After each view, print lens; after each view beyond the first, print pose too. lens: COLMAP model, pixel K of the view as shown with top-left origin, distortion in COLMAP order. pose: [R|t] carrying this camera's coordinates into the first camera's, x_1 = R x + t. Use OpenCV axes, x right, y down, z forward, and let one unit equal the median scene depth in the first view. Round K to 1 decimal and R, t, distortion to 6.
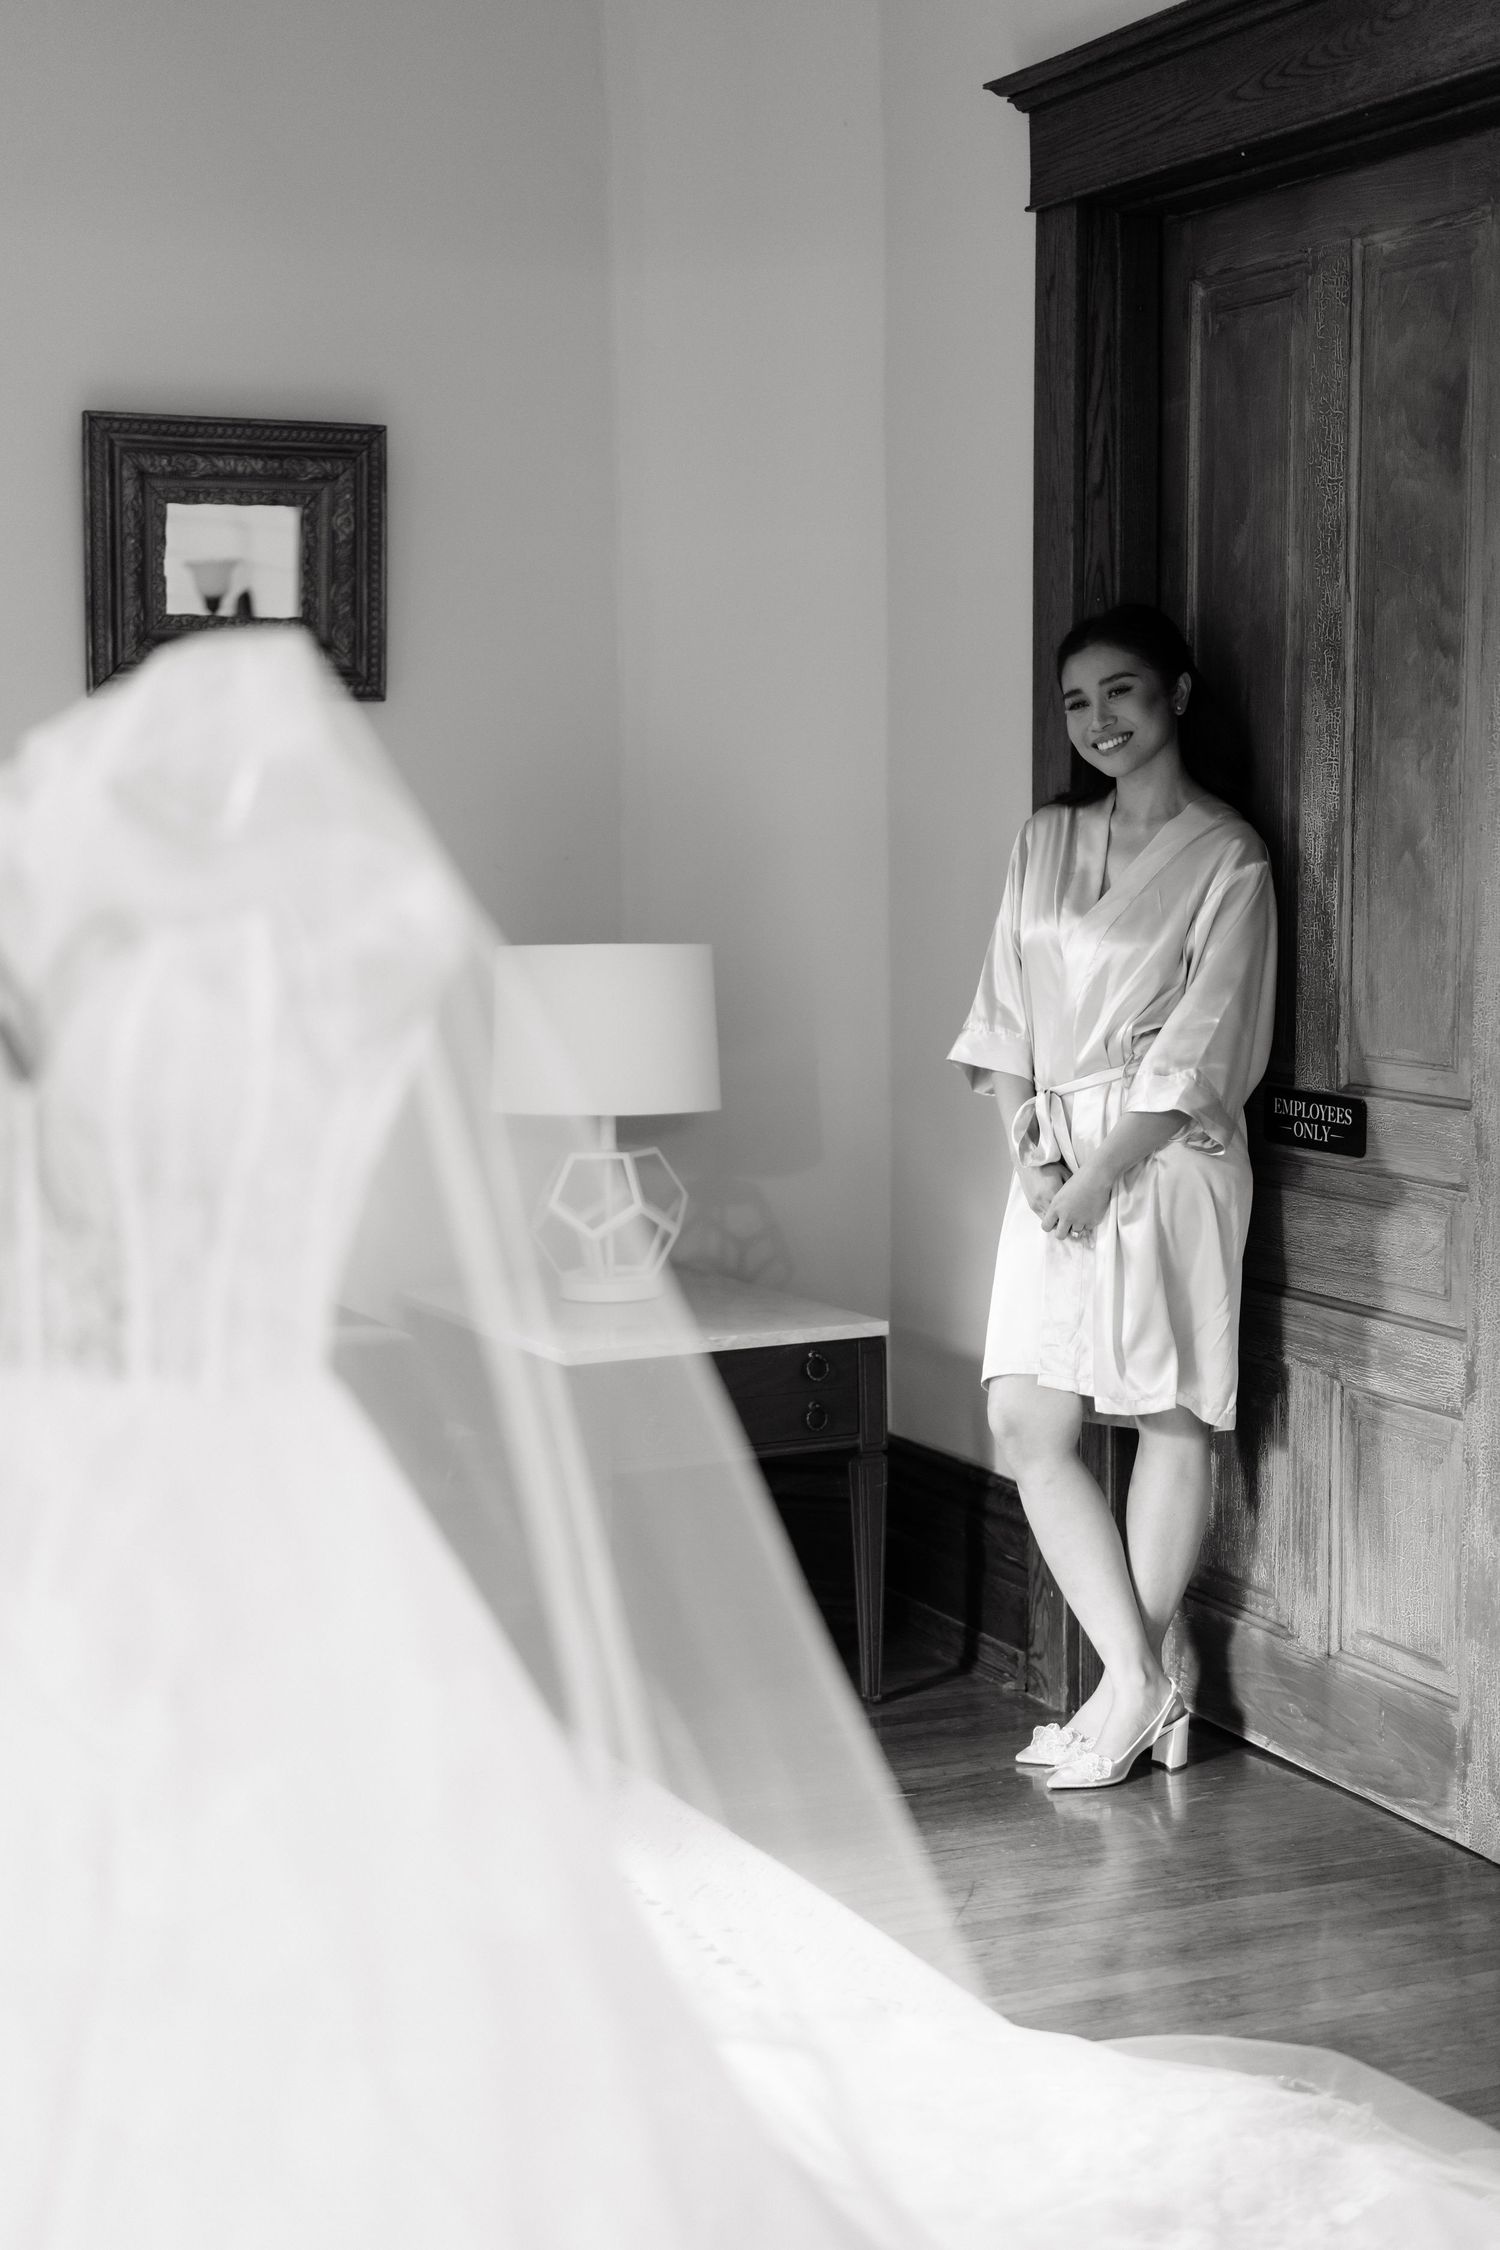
lens RADIAL K [[3176.7, 0, 750.0], [0, 3176.7, 1125.0], [0, 0, 1]] dist [0.093453, -0.095699]
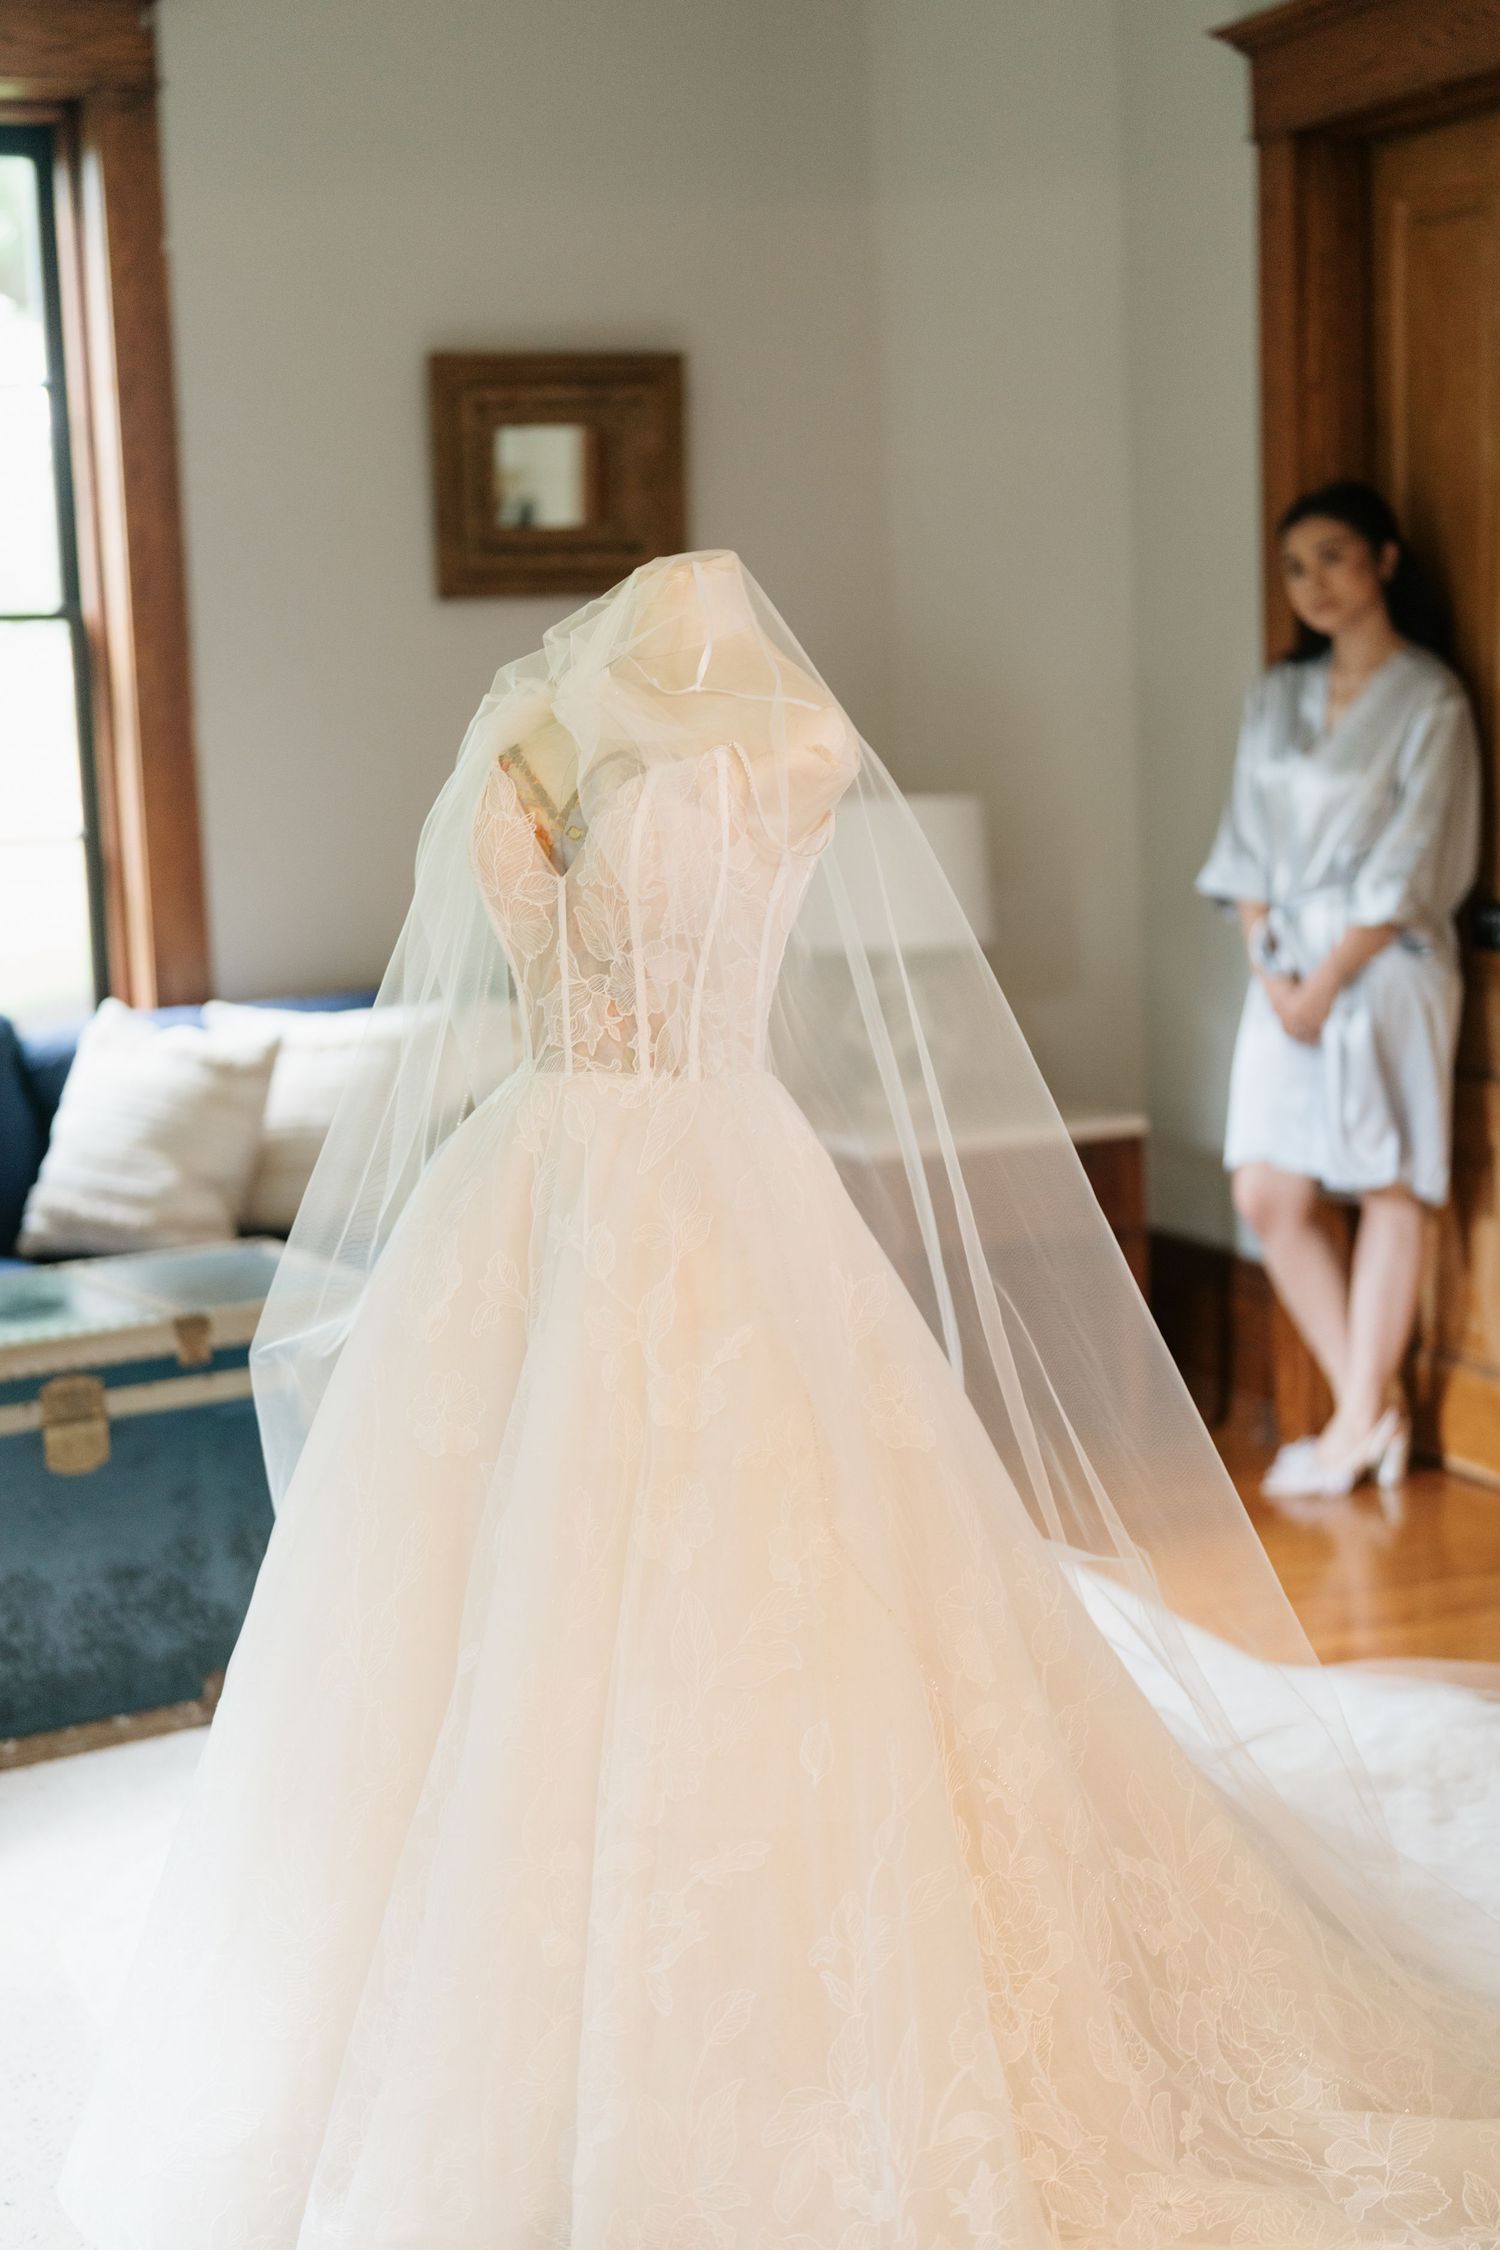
lens RADIAL K [[3176.7, 0, 750.0], [0, 3176.7, 1125.0], [0, 0, 1]] dist [0.093453, -0.095699]
pose [[0.997125, -0.023035, -0.072195, -0.017121], [0.025604, 0.999064, 0.034868, 0.022211], [0.071324, -0.036617, 0.996781, -0.178761]]
